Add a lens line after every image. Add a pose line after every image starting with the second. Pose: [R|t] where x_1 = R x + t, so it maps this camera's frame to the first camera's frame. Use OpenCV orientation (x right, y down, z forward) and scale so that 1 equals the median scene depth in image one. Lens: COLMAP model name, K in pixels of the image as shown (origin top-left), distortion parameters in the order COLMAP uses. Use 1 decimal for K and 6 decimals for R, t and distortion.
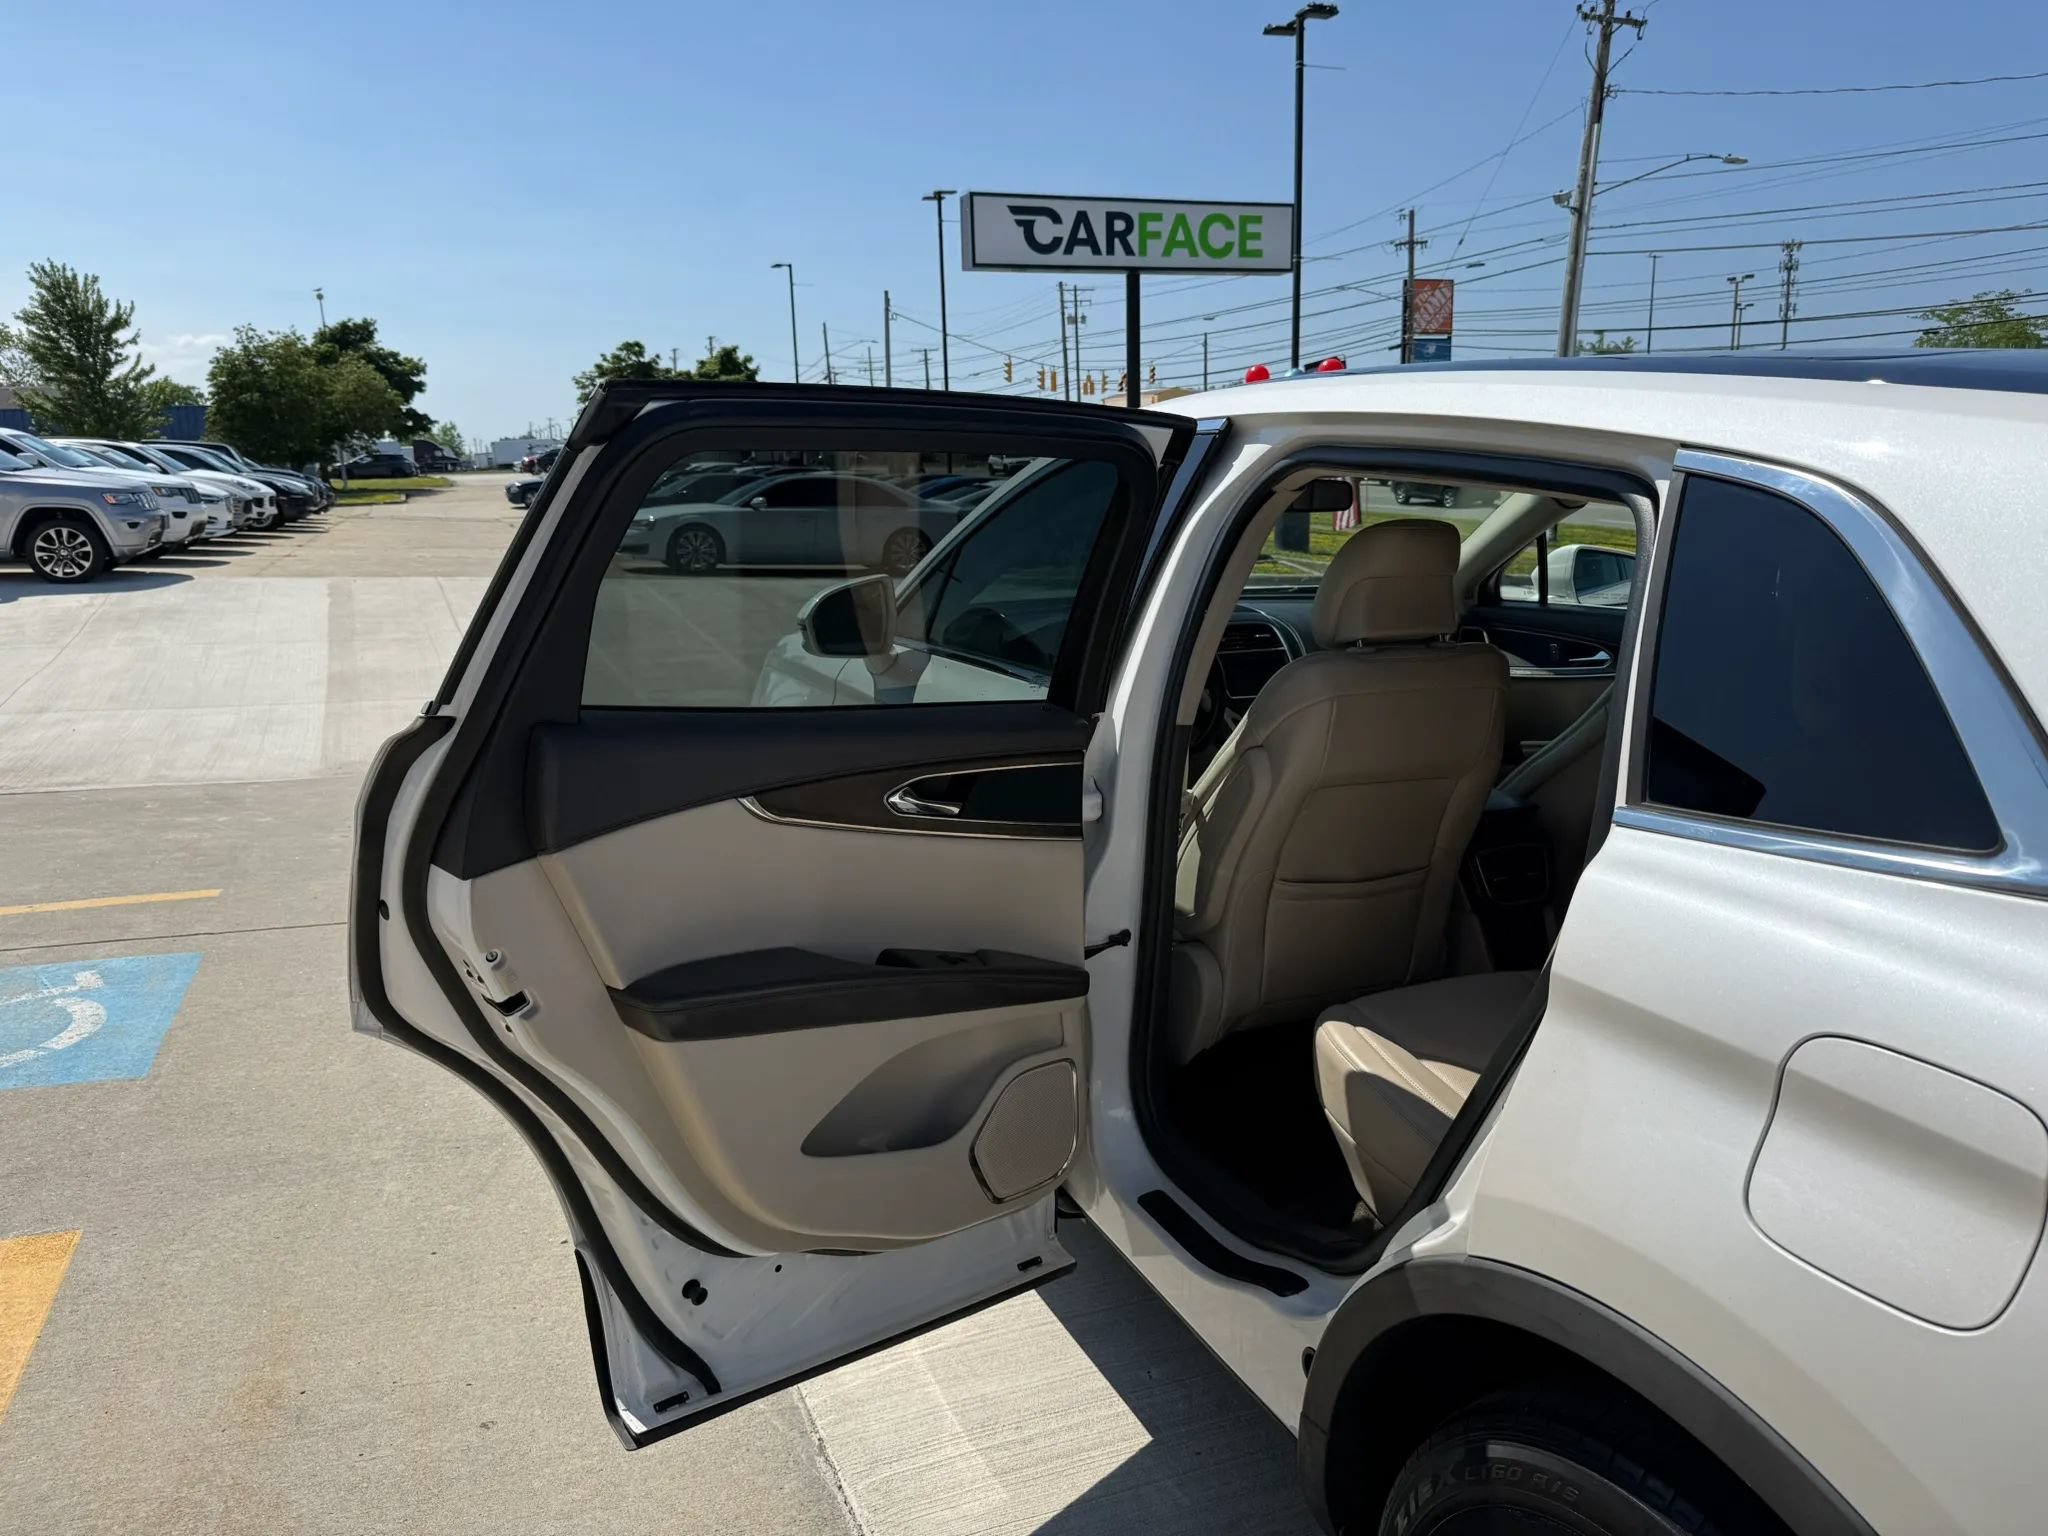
lens RADIAL K [[1445.5, 0, 997.4], [0, 1445.5, 746.2], [0, 0, 1]] dist [0.104152, -0.167219]
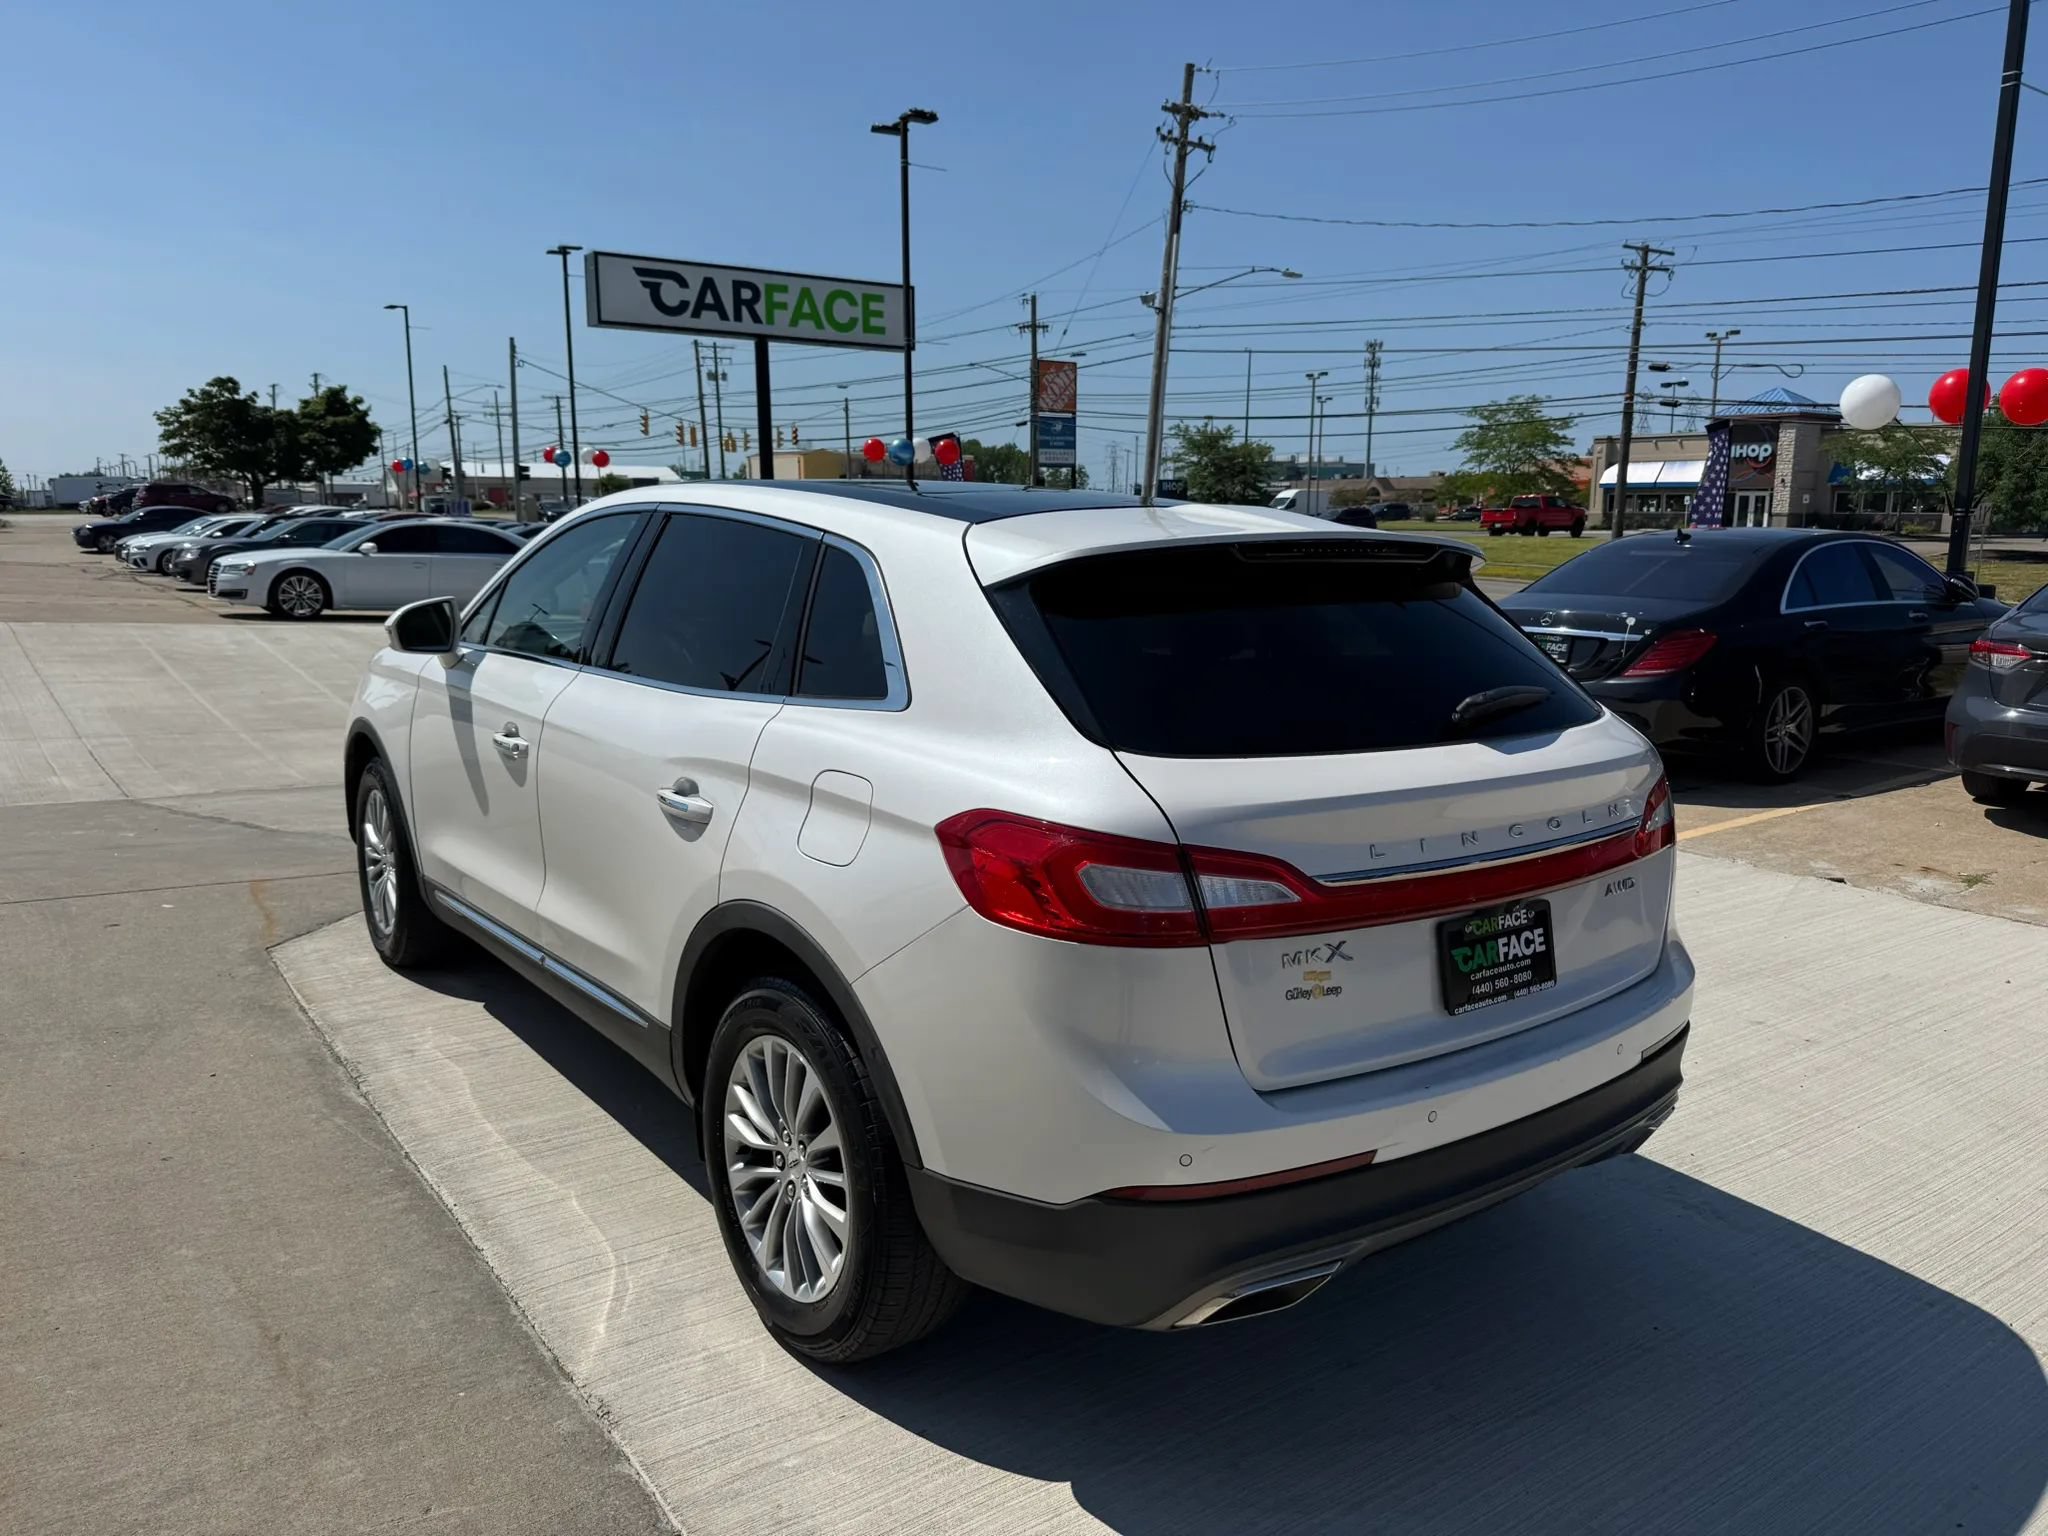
lens RADIAL K [[1486.7, 0, 1025.5], [0, 1486.7, 784.3], [0, 0, 1]] dist [0.024282, -0.029058]
pose [[0.969443, -0.013926, 0.244923, 0.011998], [0.018526, 0.999692, -0.016489, 0.011306], [-0.244618, 0.020523, 0.969402, -0.062800]]
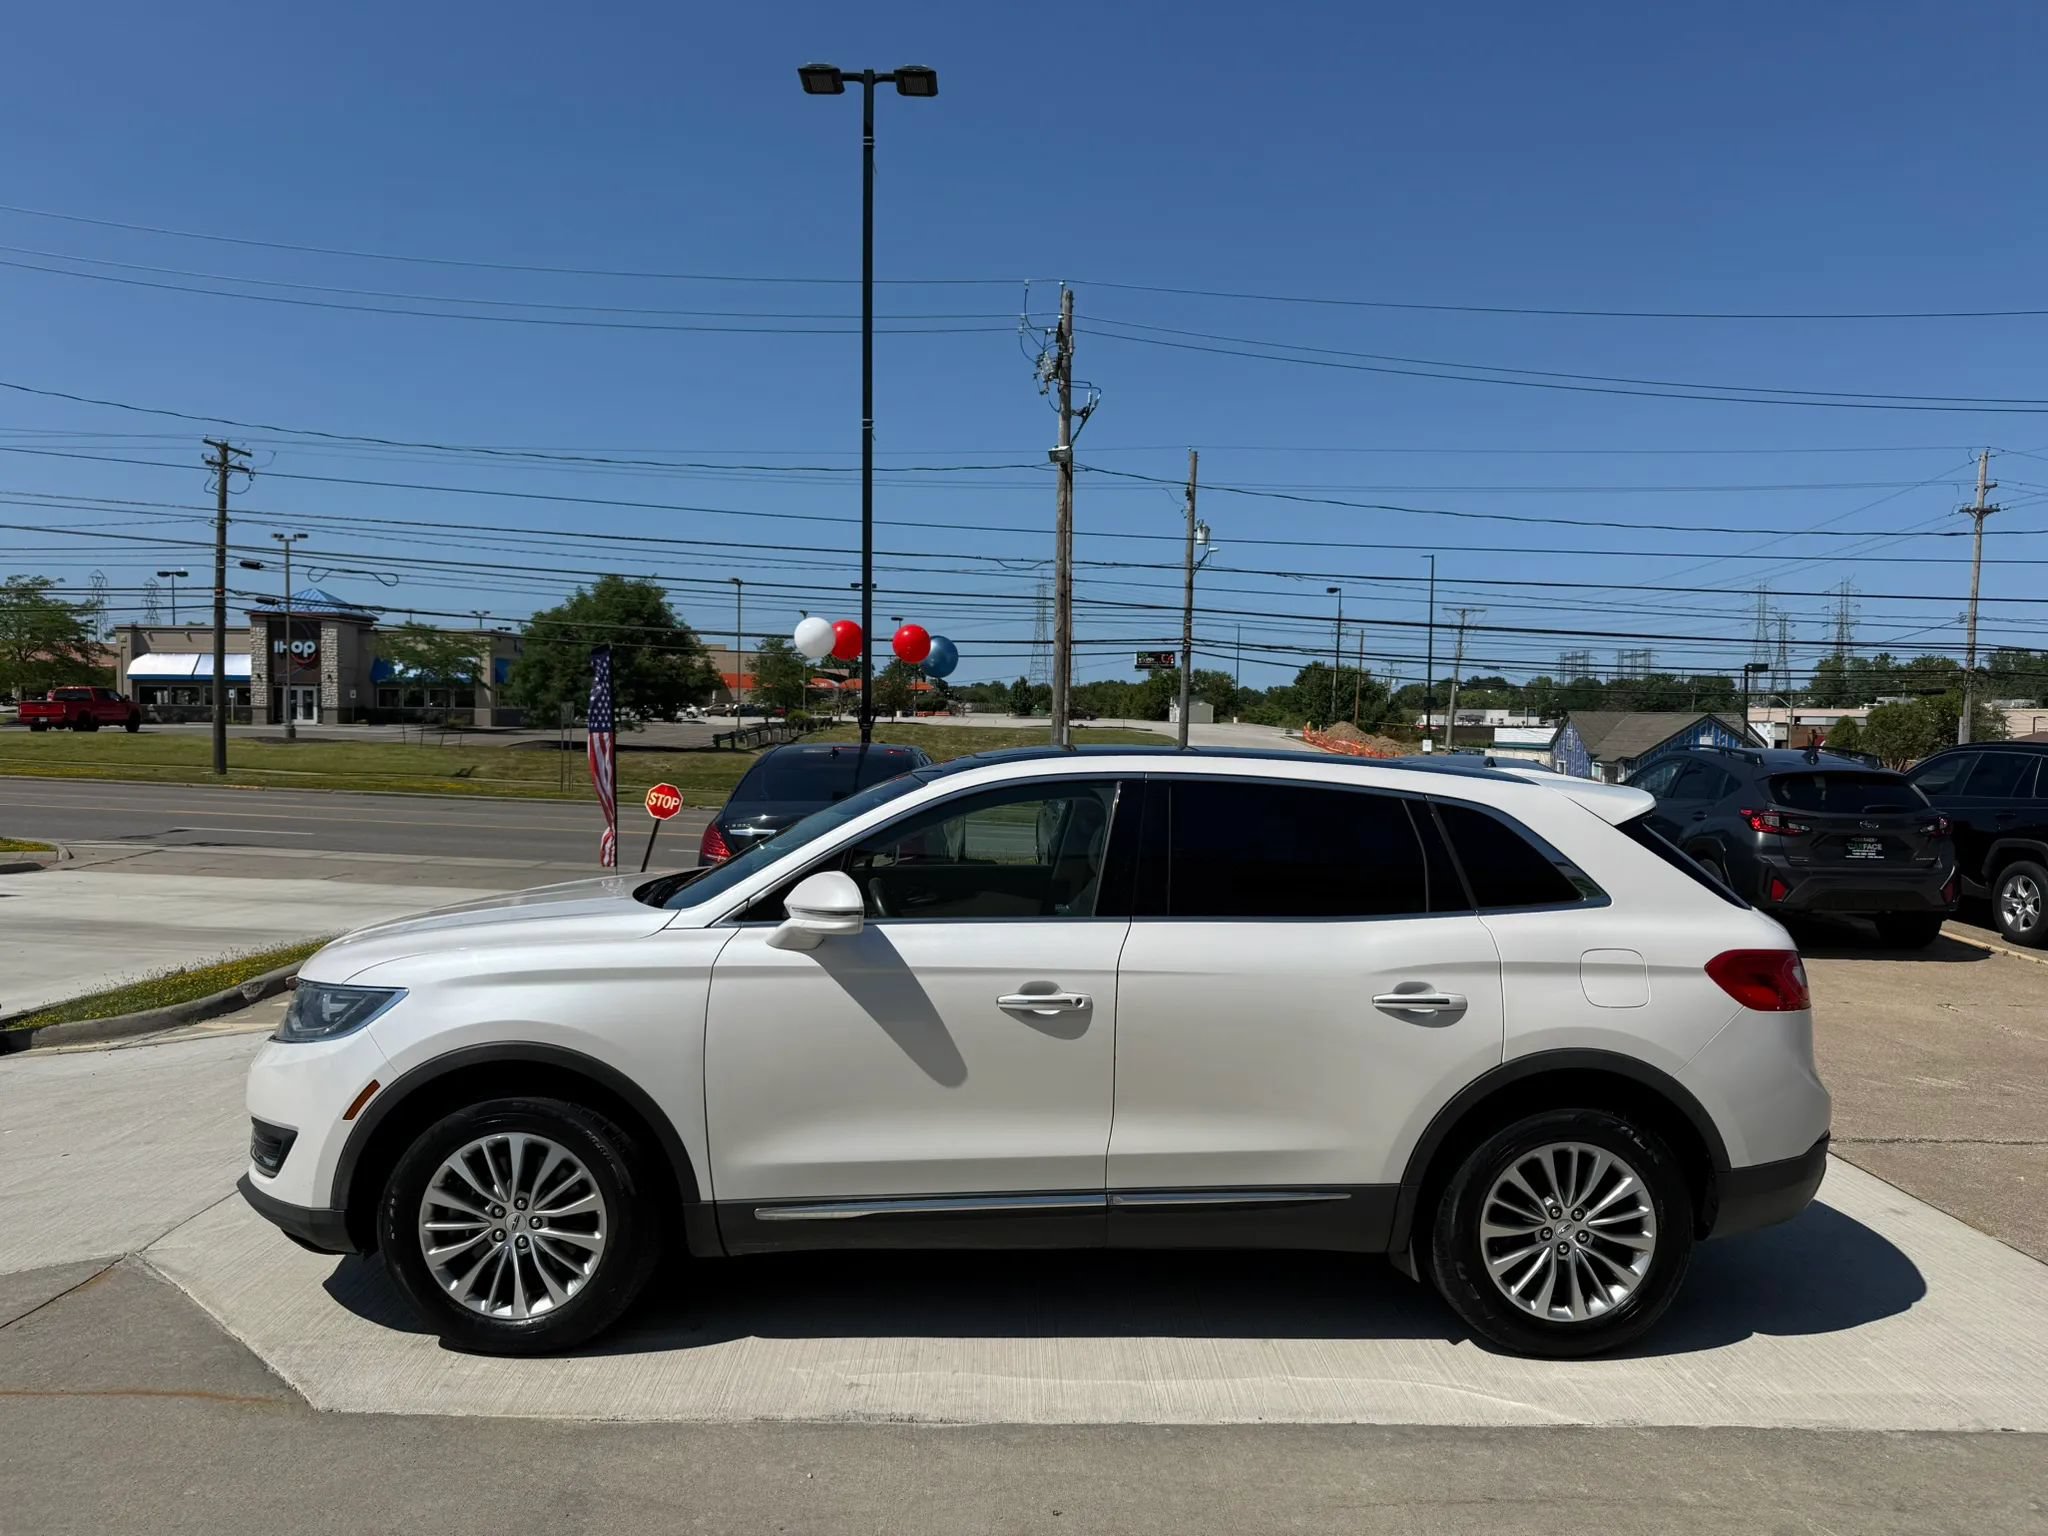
lens RADIAL K [[1490.9, 0, 1020.8], [0, 1490.9, 783.6], [0, 0, 1]] dist [0.016289, -0.018817]
pose [[0.349430, -0.016727, 0.936813, -0.152291], [0.165452, 0.985230, -0.044122, -0.013022], [-0.922239, 0.170415, 0.347037, 0.043204]]
